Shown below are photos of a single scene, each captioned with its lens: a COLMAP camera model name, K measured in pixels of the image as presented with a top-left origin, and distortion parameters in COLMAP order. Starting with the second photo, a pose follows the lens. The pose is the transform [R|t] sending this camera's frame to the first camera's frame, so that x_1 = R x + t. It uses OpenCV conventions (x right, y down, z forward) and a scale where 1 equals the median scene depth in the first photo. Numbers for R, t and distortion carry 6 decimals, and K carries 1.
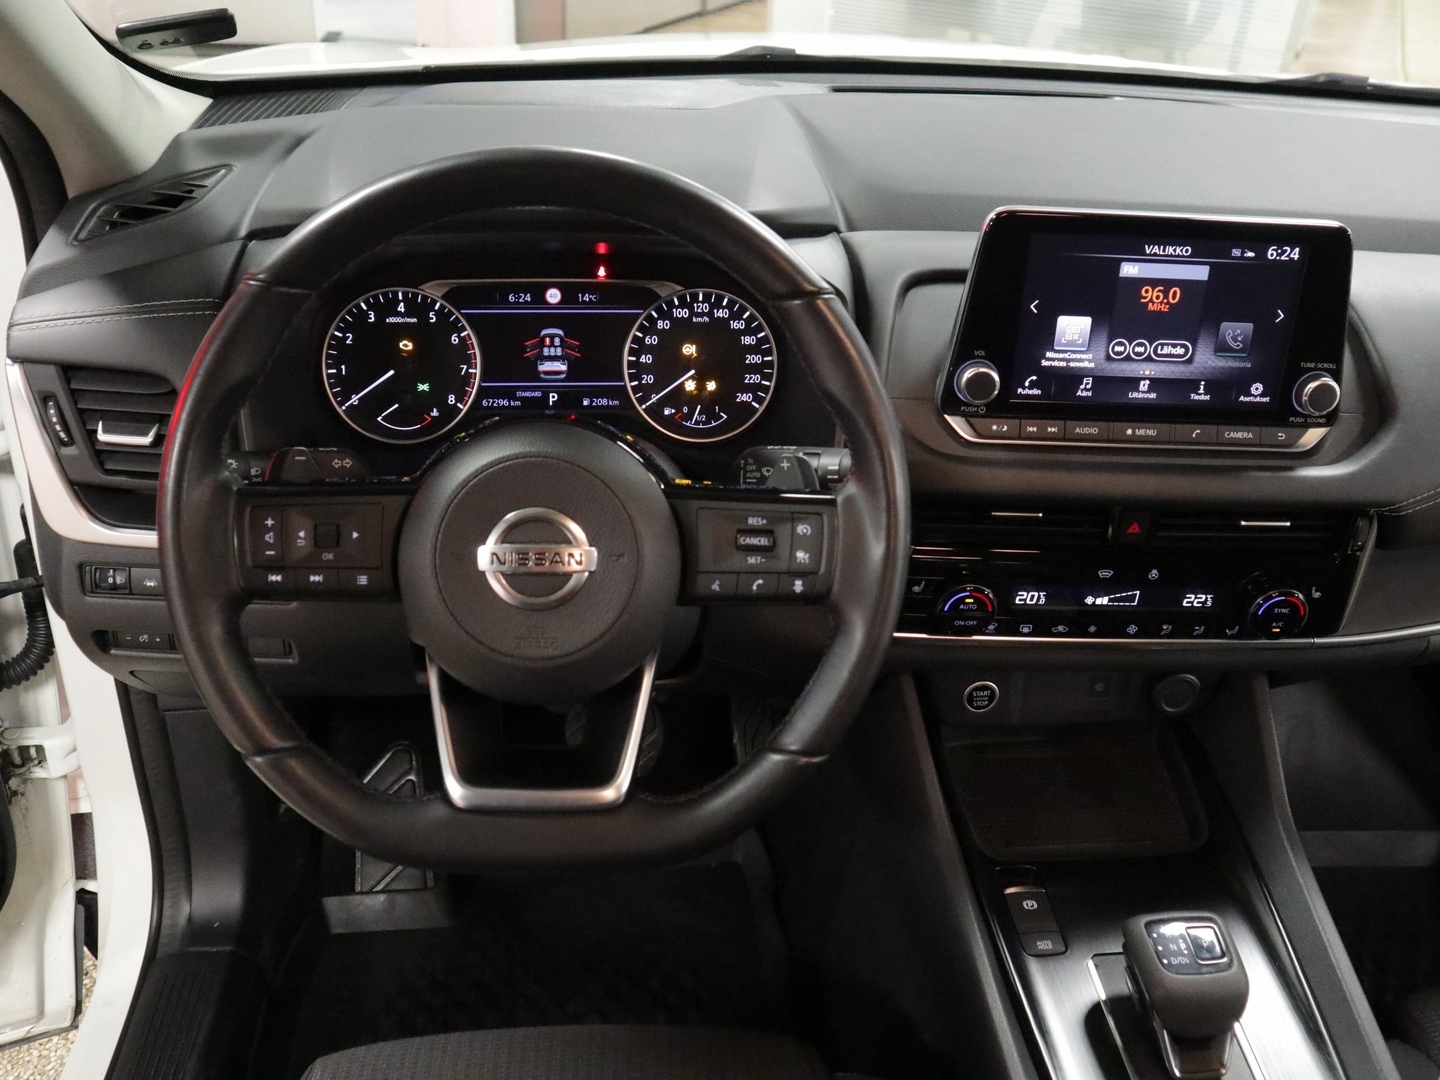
lens RADIAL K [[1337.4, 0, 720.3], [0, 1337.4, 537.0], [0, 0, 1]] dist [-0.037502, 0.026937]
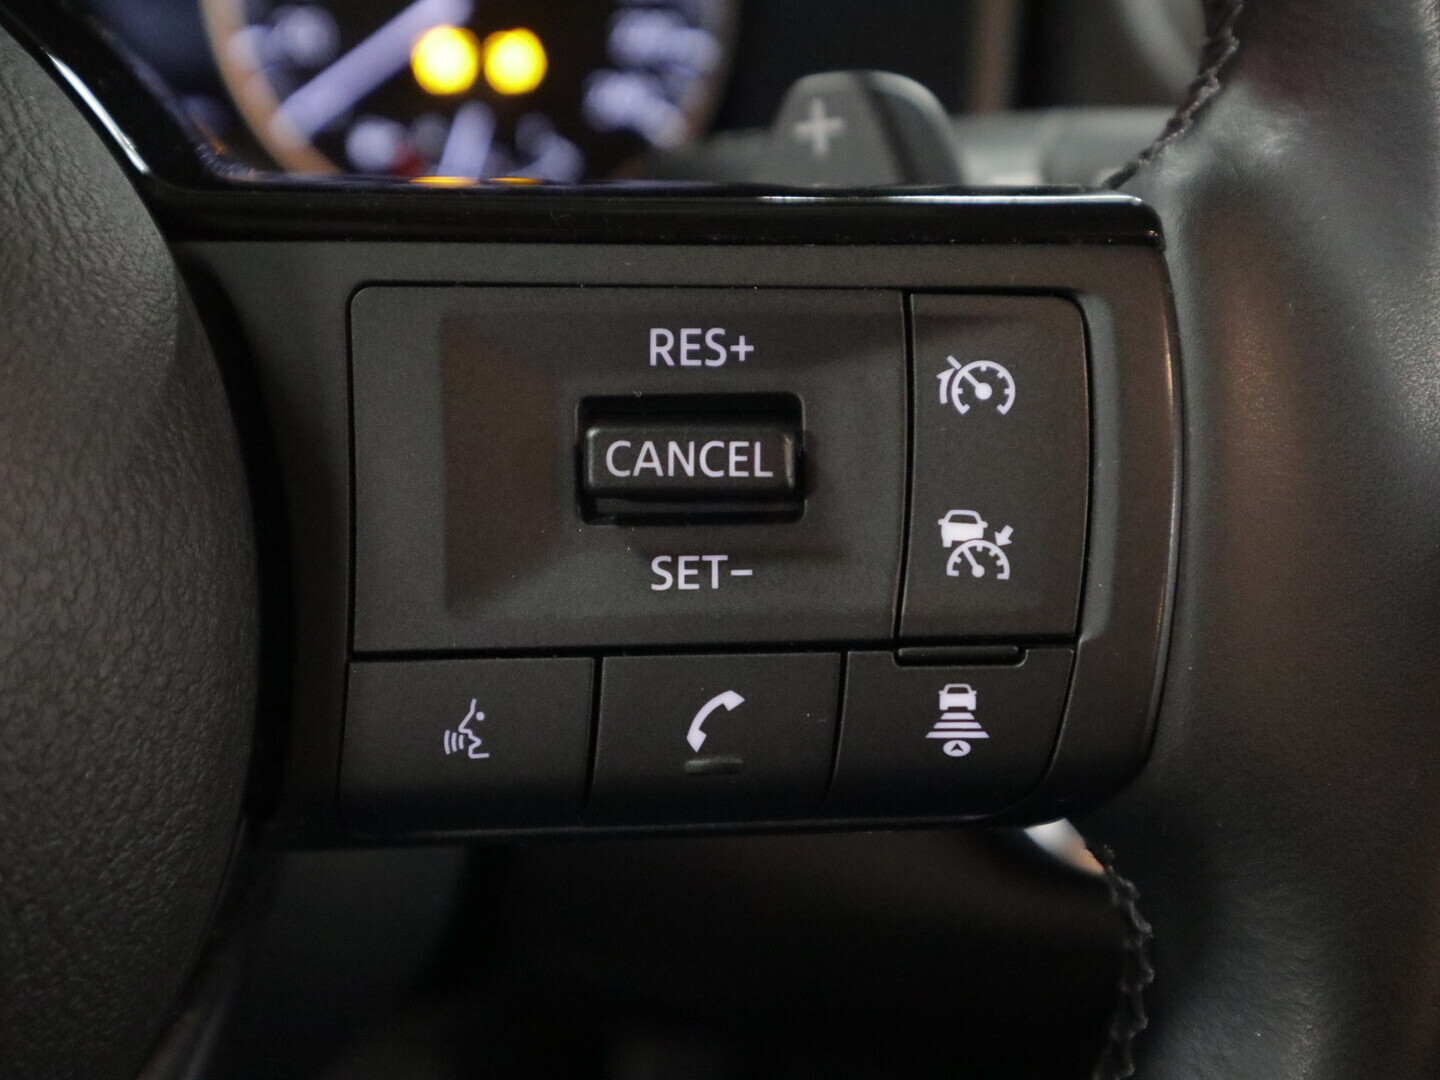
lens RADIAL K [[1759.6, 0, 720.3], [0, 1759.6, 541.2], [0, 0, 1]] dist [0.004554, 0.000000]
pose [[0.997709, -0.024587, 0.063019, 0.016578], [0.028128, 0.998039, -0.055926, 0.027559], [-0.061521, 0.057570, 0.996444, 0.833683]]
